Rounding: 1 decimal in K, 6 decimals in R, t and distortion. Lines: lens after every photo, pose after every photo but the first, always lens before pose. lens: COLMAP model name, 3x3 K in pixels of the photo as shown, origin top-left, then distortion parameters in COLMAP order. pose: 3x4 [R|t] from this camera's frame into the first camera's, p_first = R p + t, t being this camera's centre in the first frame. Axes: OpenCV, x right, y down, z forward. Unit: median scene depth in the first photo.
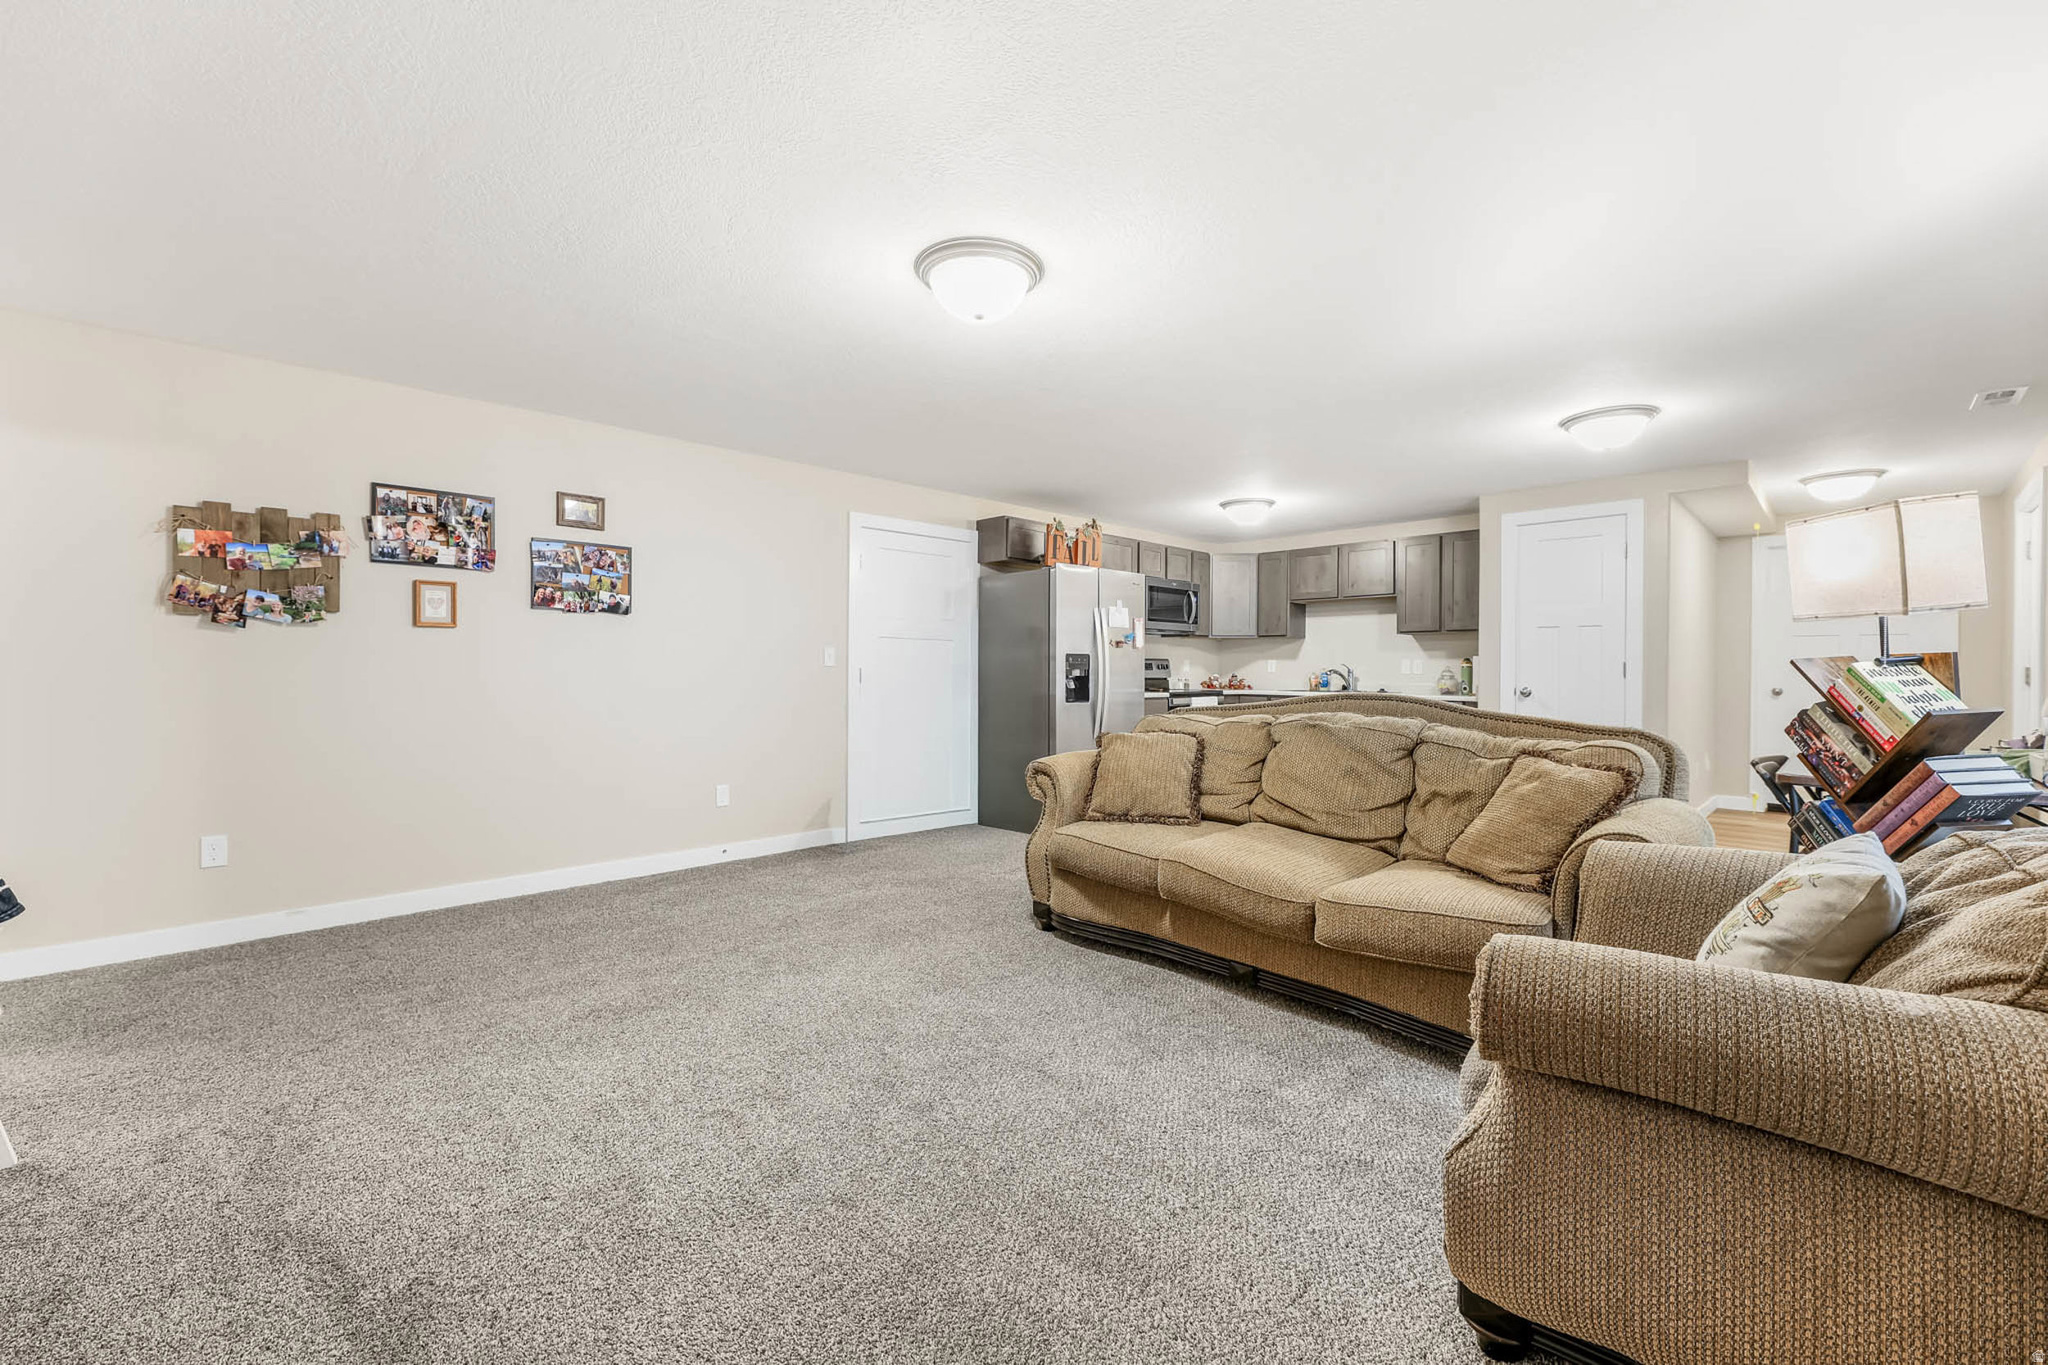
lens RADIAL K [[832.4, 0, 1019.1], [0, 832.4, 676.4], [0, 0, 1]] dist [-0.007270, -0.000013]
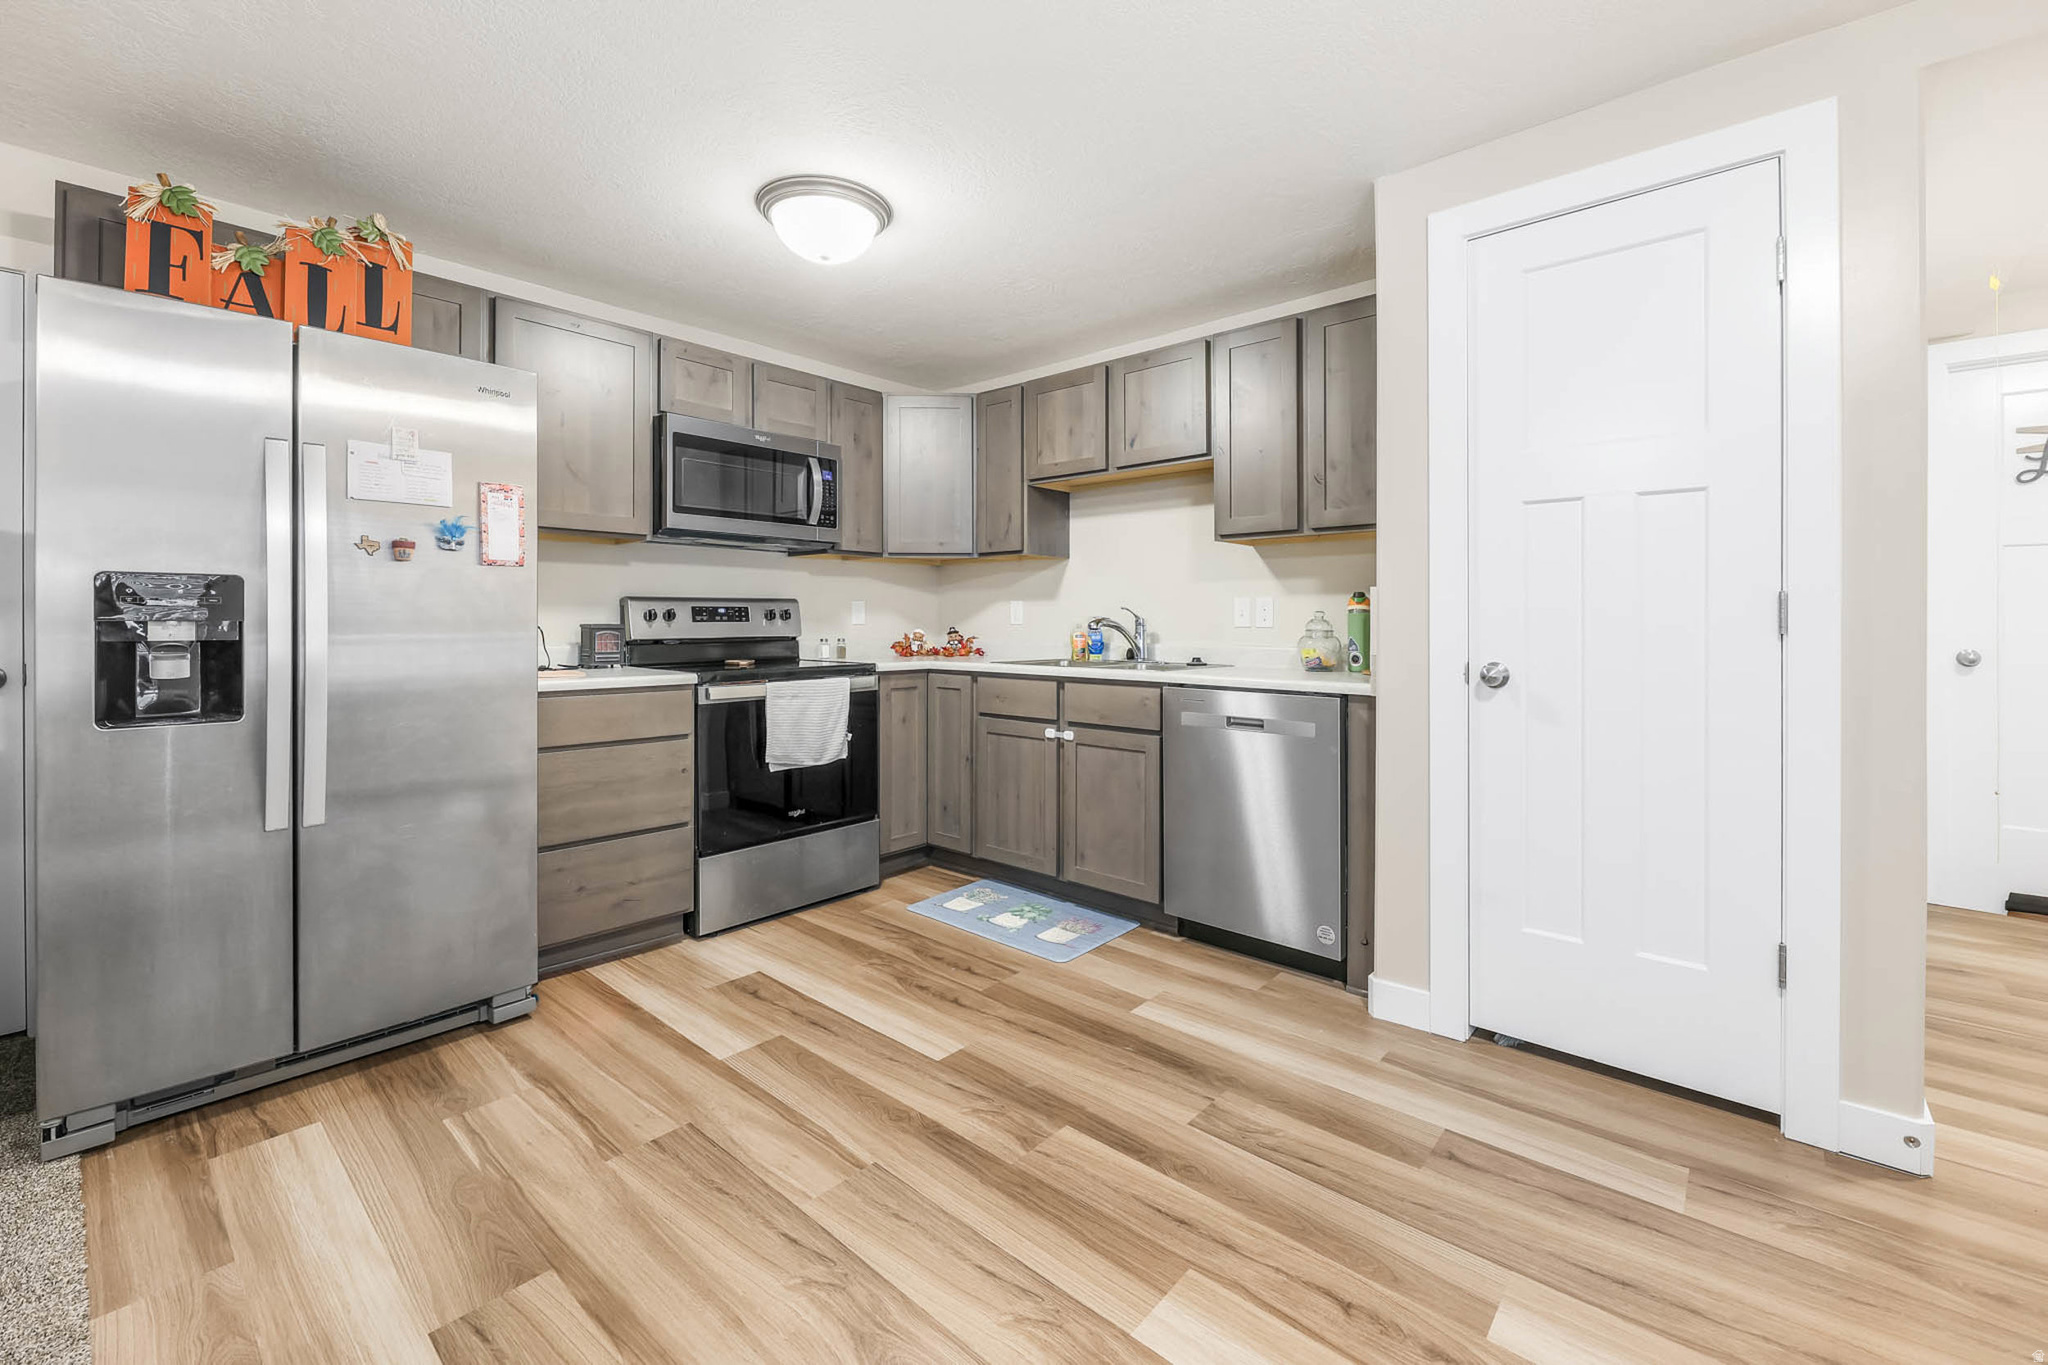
lens RADIAL K [[832.4, 0, 1042.1], [0, 832.4, 609.9], [0, 0, 1]] dist [-0.007270, -0.000013]
pose [[0.996053, -0.003862, 0.088678, 0.300070], [0.005719, 0.999769, -0.020701, -0.003362], [-0.088578, 0.021127, 0.995845, 0.517197]]
